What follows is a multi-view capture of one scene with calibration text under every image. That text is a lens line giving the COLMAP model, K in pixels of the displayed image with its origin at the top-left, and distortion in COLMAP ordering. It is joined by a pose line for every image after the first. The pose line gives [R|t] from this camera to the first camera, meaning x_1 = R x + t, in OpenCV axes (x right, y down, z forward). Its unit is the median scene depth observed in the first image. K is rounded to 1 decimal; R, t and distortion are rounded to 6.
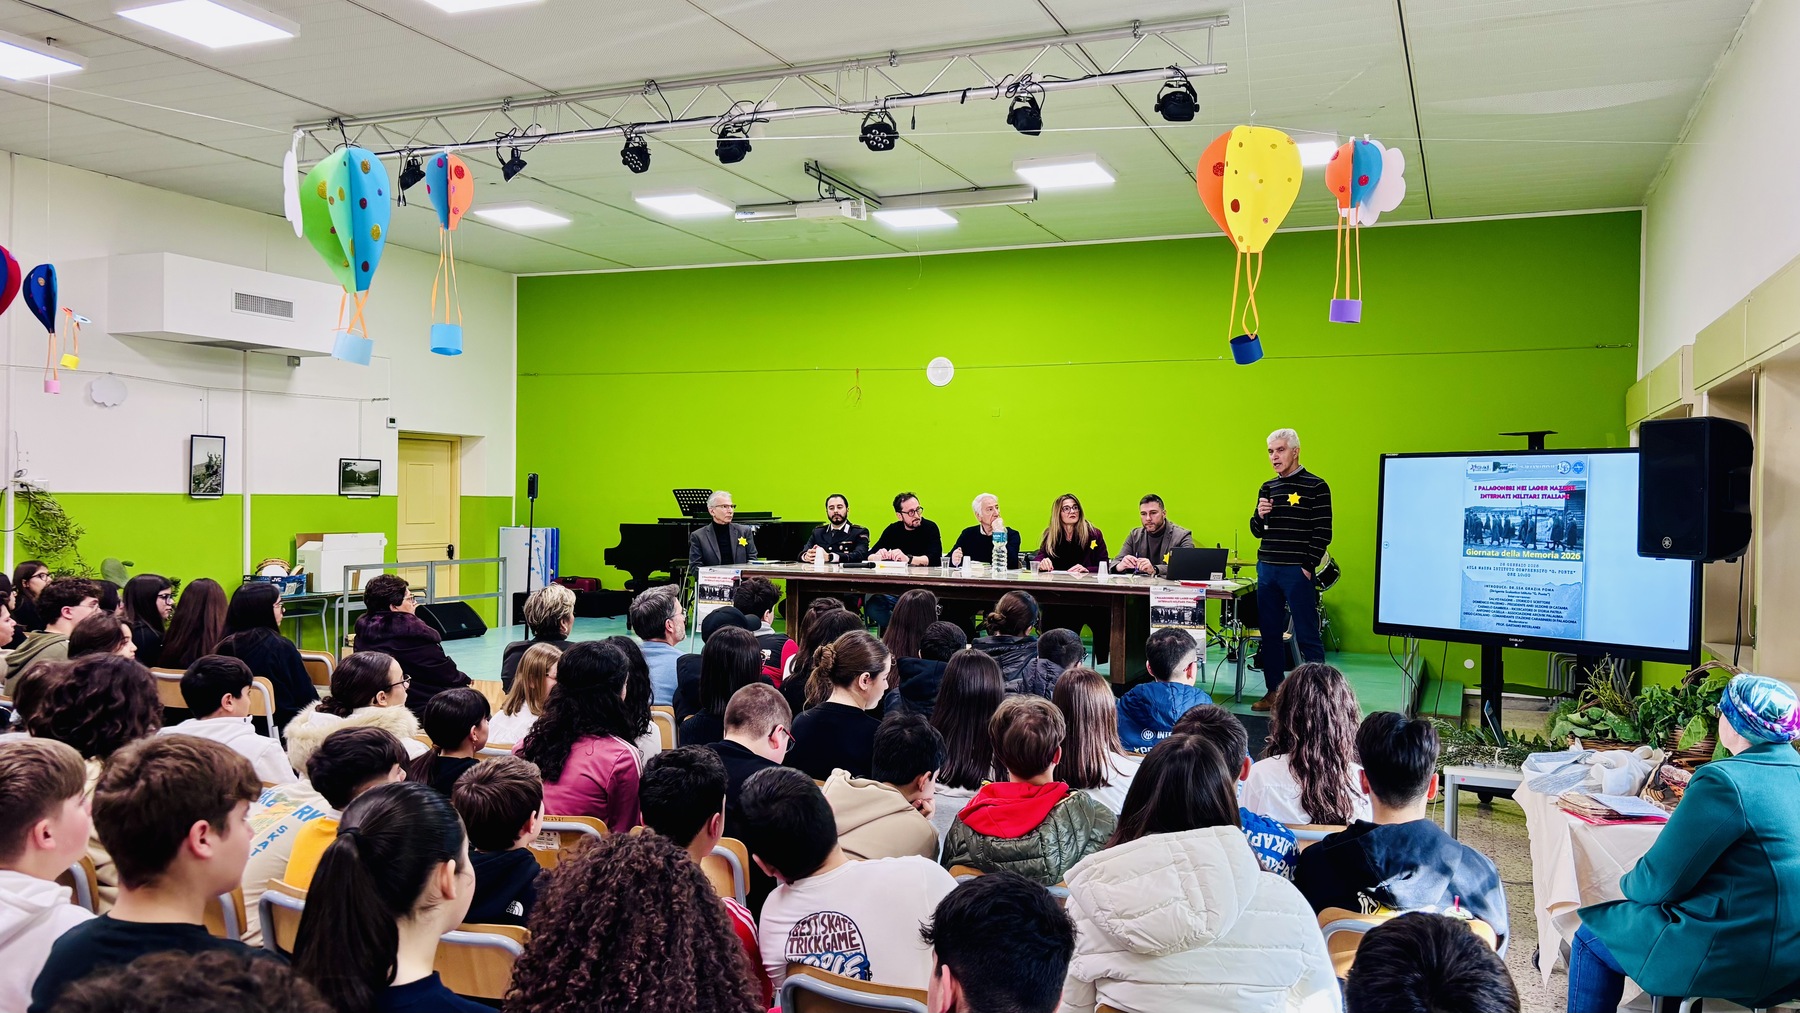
lens RADIAL K [[1338.6, 0, 888.0], [0, 1338.6, 506.3], [0, 0, 1]] dist [0.038506, -0.026418]
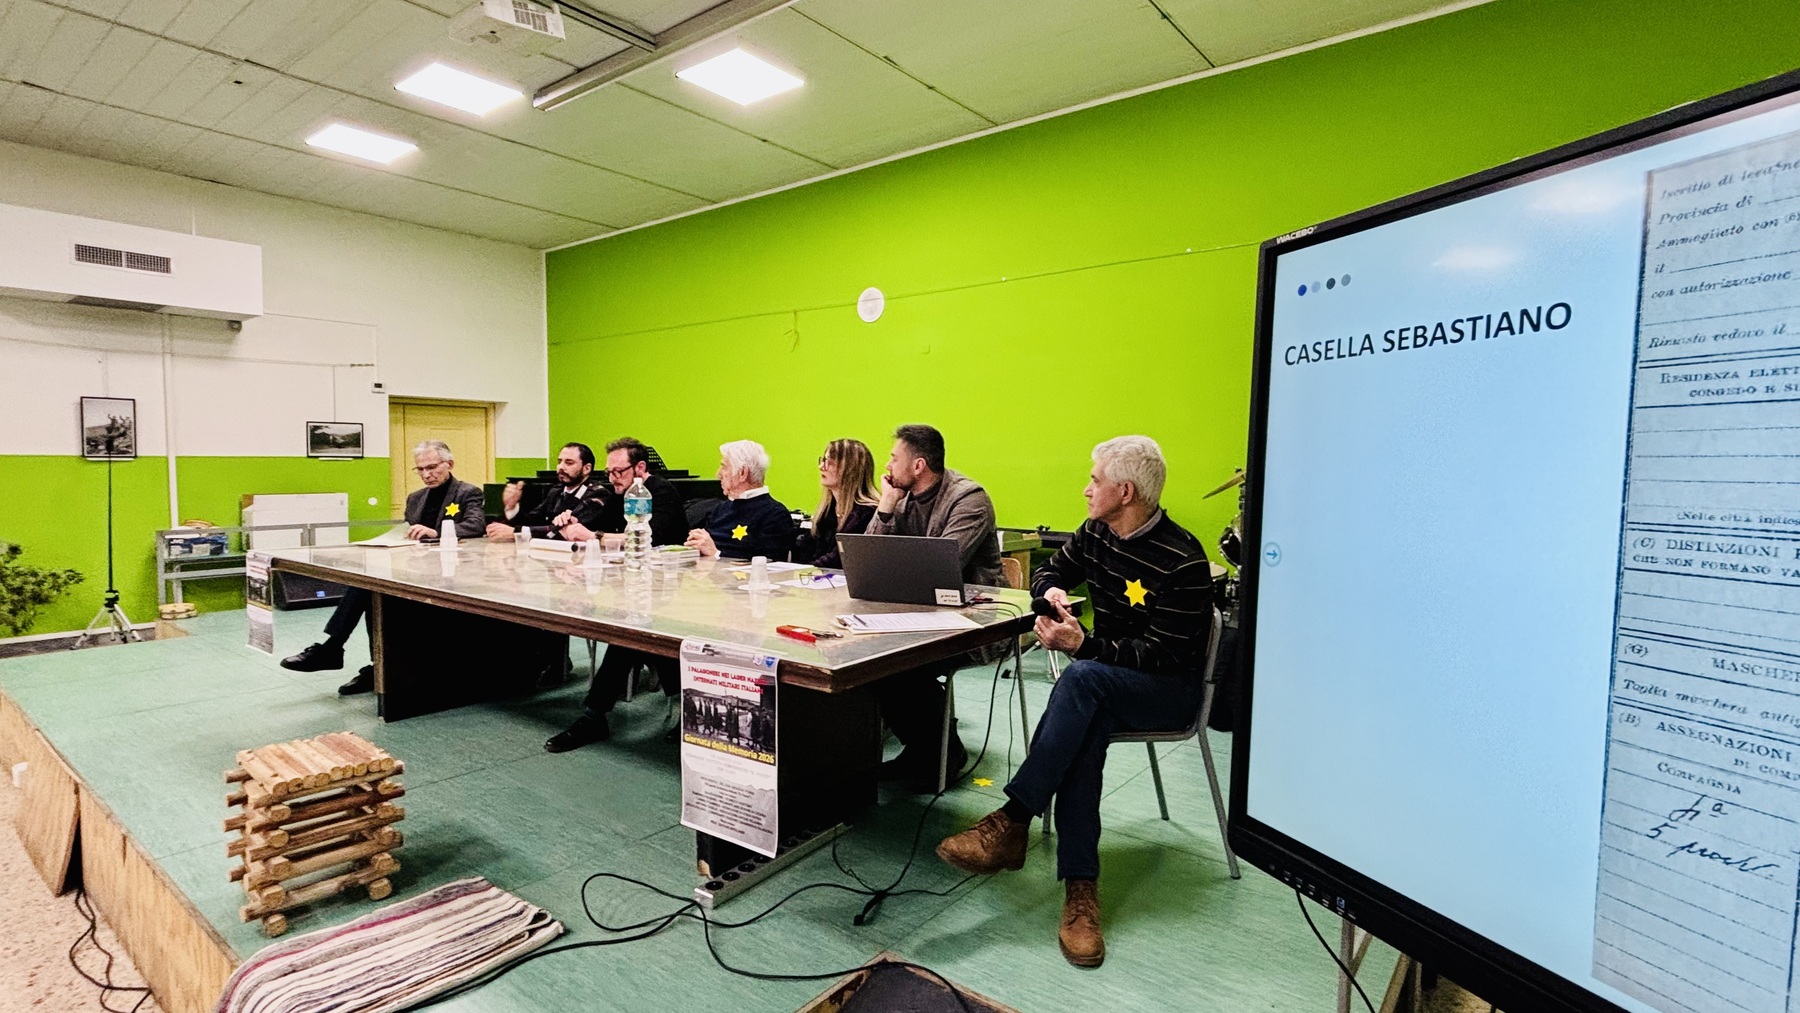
lens RADIAL K [[852.4, 0, 902.9], [0, 852.4, 502.2], [0, 0, 1]] dist [-0.000179, -0.005891]
pose [[0.966902, 0.000781, -0.255148, 0.229392], [0.009173, 0.999242, 0.037820, 0.006675], [0.254984, -0.038909, 0.966162, 0.543001]]
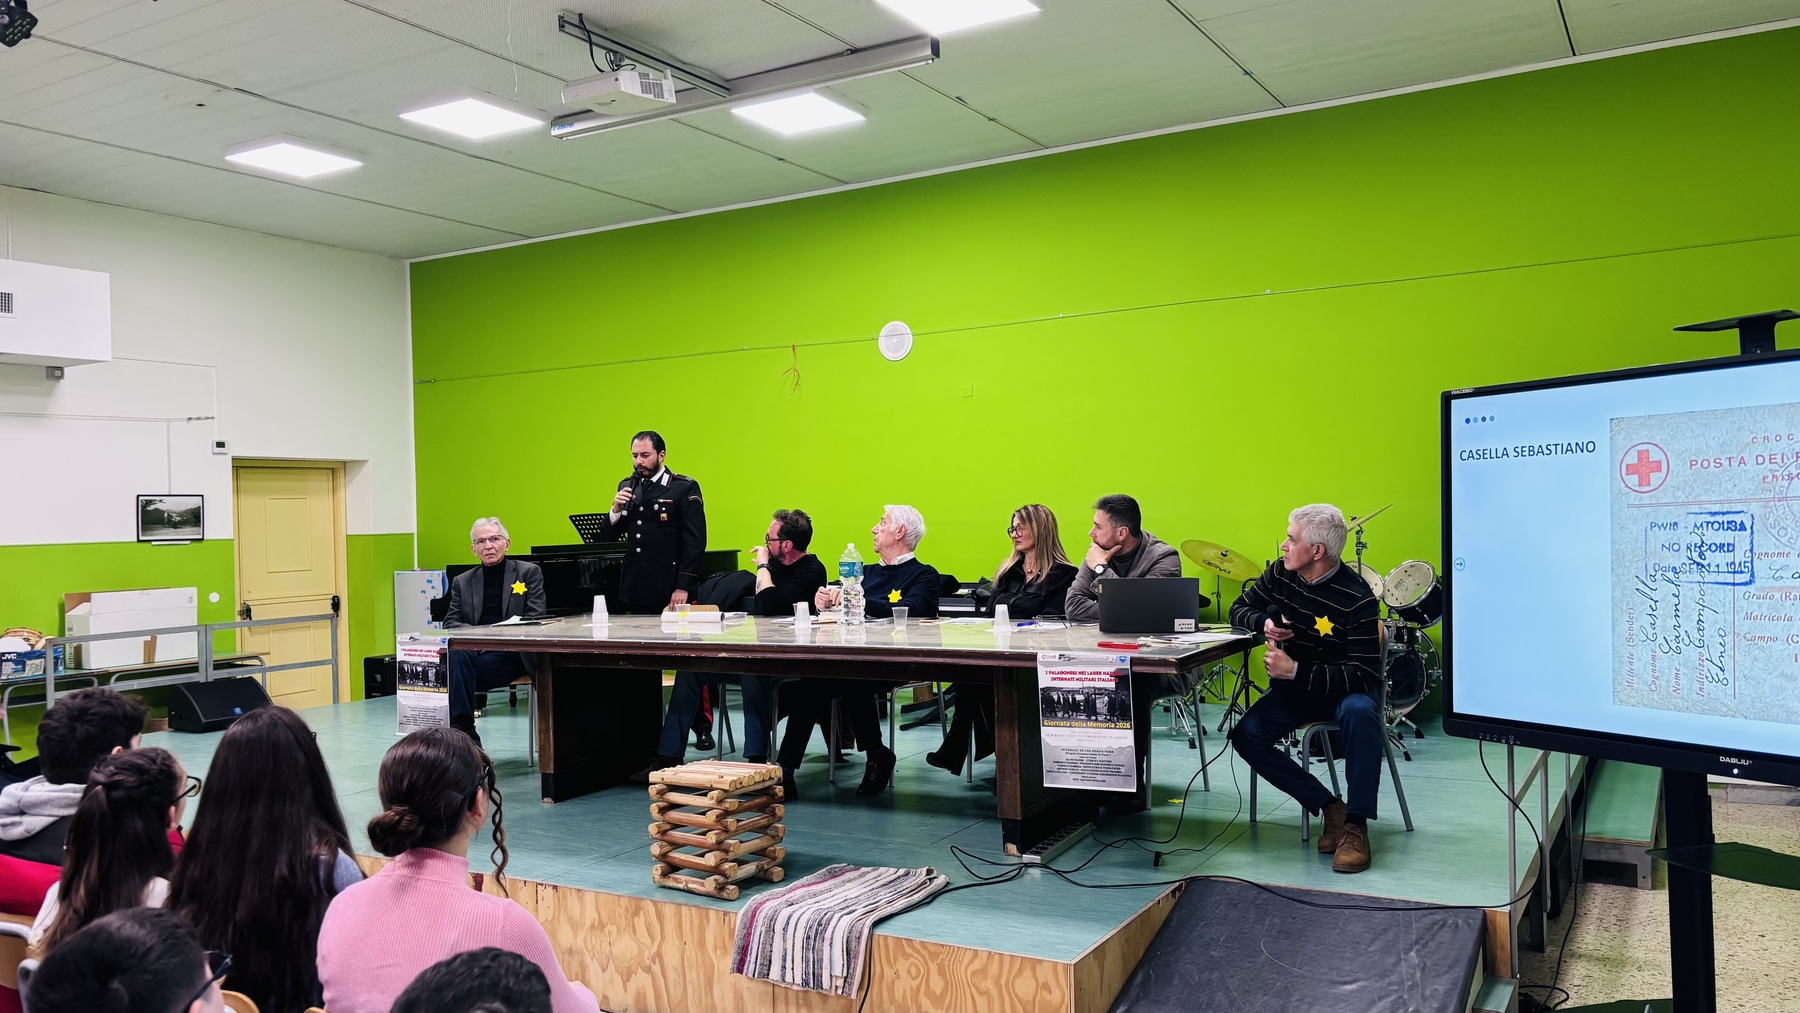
lens RADIAL K [[1338.6, 0, 900.0], [0, 1338.6, 499.1], [0, 0, 1]] dist [0.038506, -0.026418]
pose [[0.991301, -0.045702, -0.123424, 0.148596], [0.043379, 0.998828, -0.021447, 0.003588], [0.124260, 0.015907, 0.992122, 0.306796]]
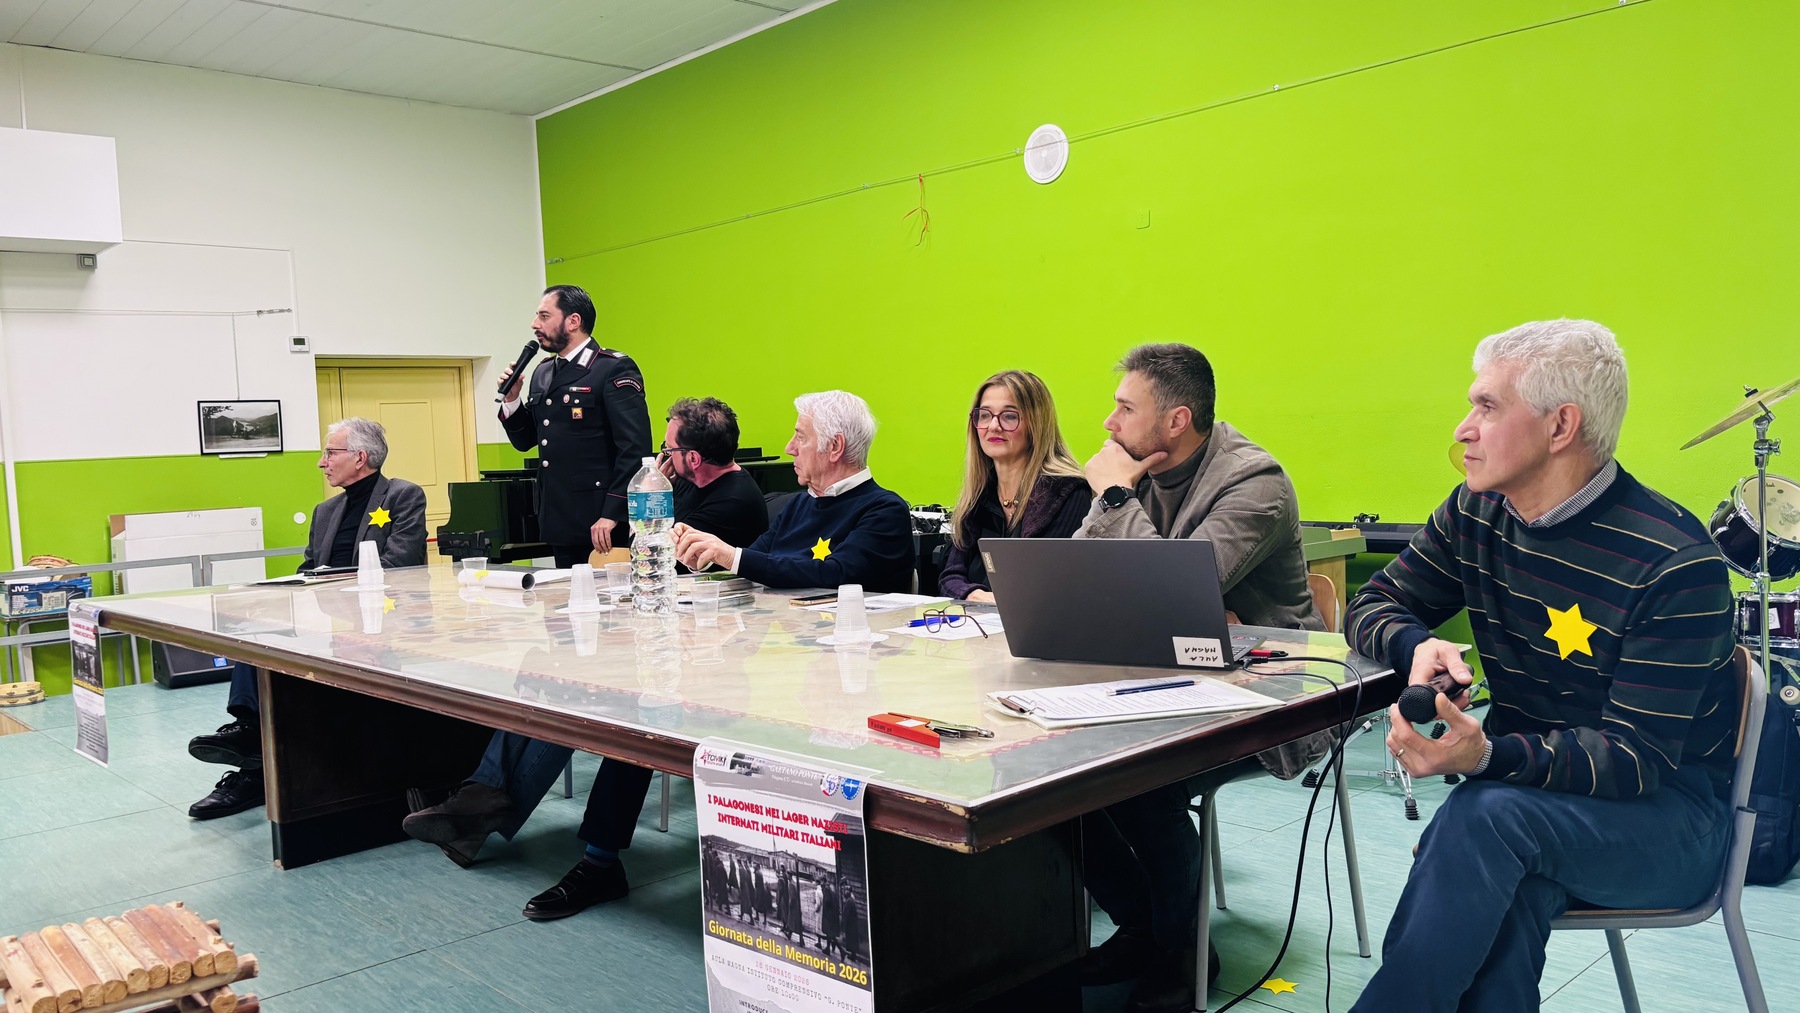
lens RADIAL K [[1338.6, 0, 913.4], [0, 1338.6, 516.1], [0, 0, 1]] dist [0.038506, -0.026418]
pose [[0.916791, -0.032147, -0.398071, 0.222470], [0.056859, 0.997108, 0.050426, 0.009936], [0.395298, -0.068864, 0.915968, 0.576034]]
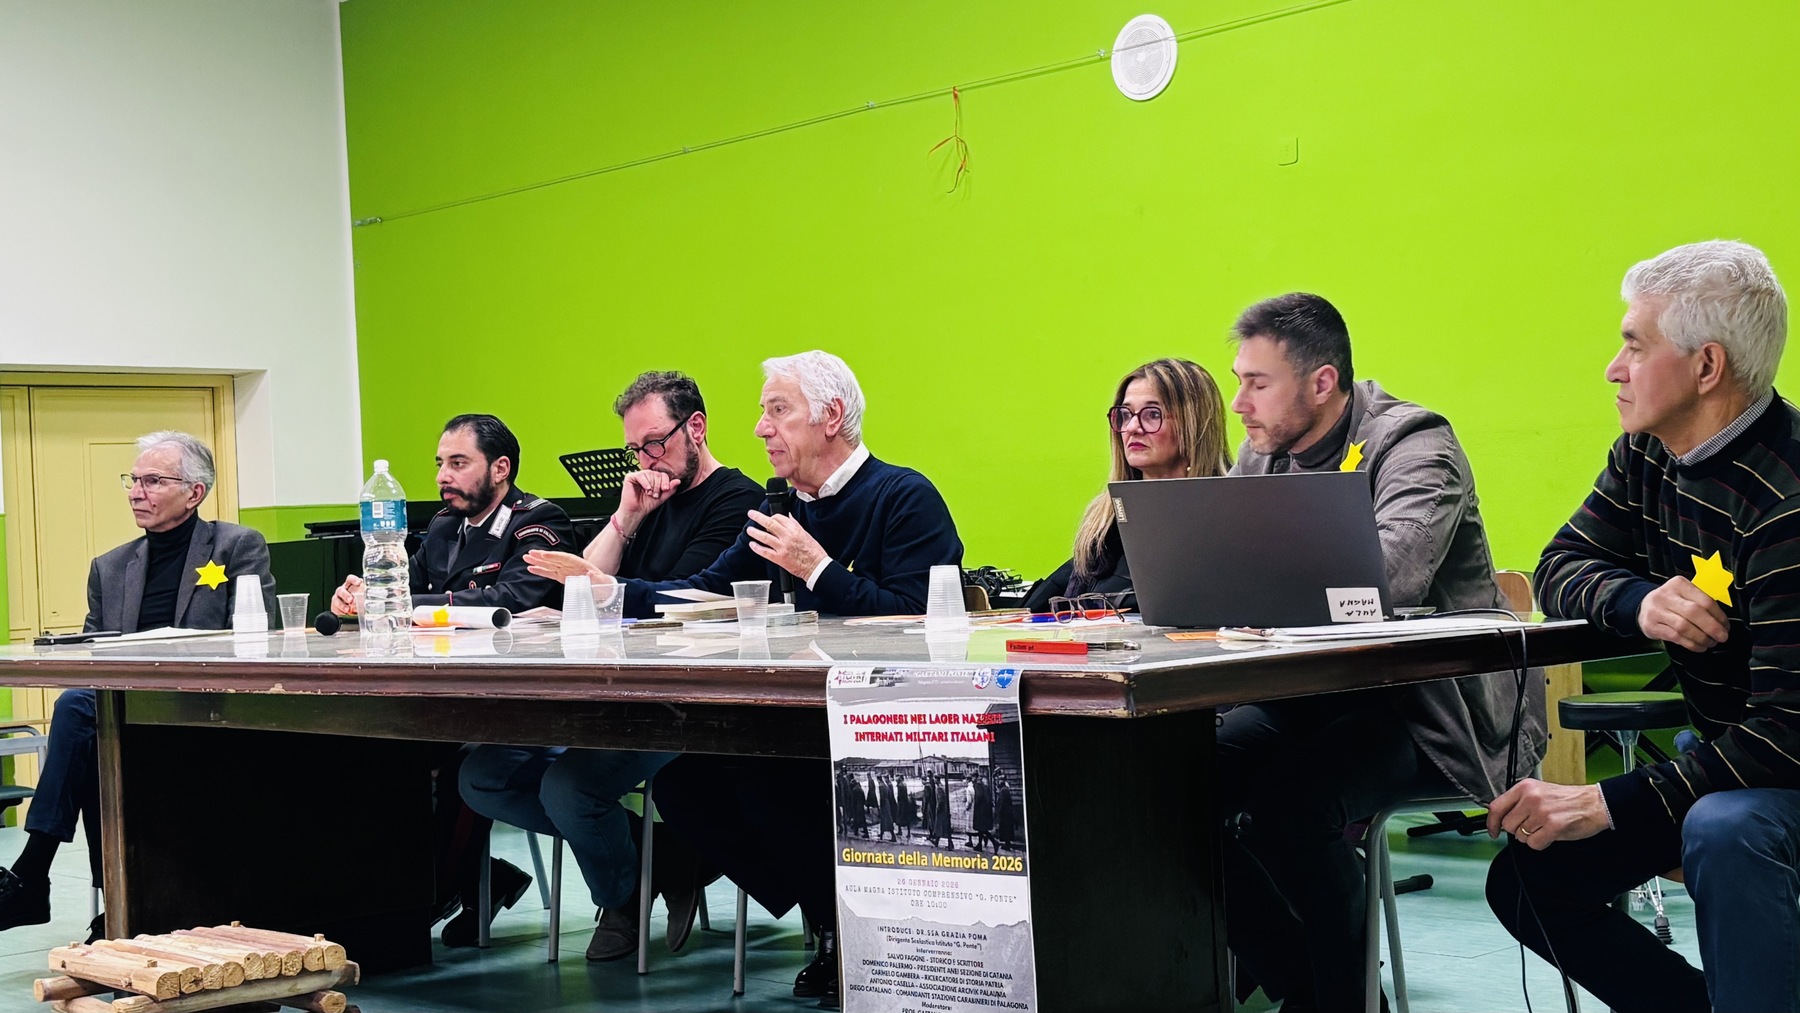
lens RADIAL K [[2368.4, 0, 897.1], [0, 2368.4, 517.6], [0, 0, 1]] dist [0.105843, 0.000000]
pose [[0.918039, -0.061709, -0.391658, 0.247868], [0.058319, 0.998086, -0.020557, 0.031647], [0.392177, -0.003969, 0.919881, 0.468252]]
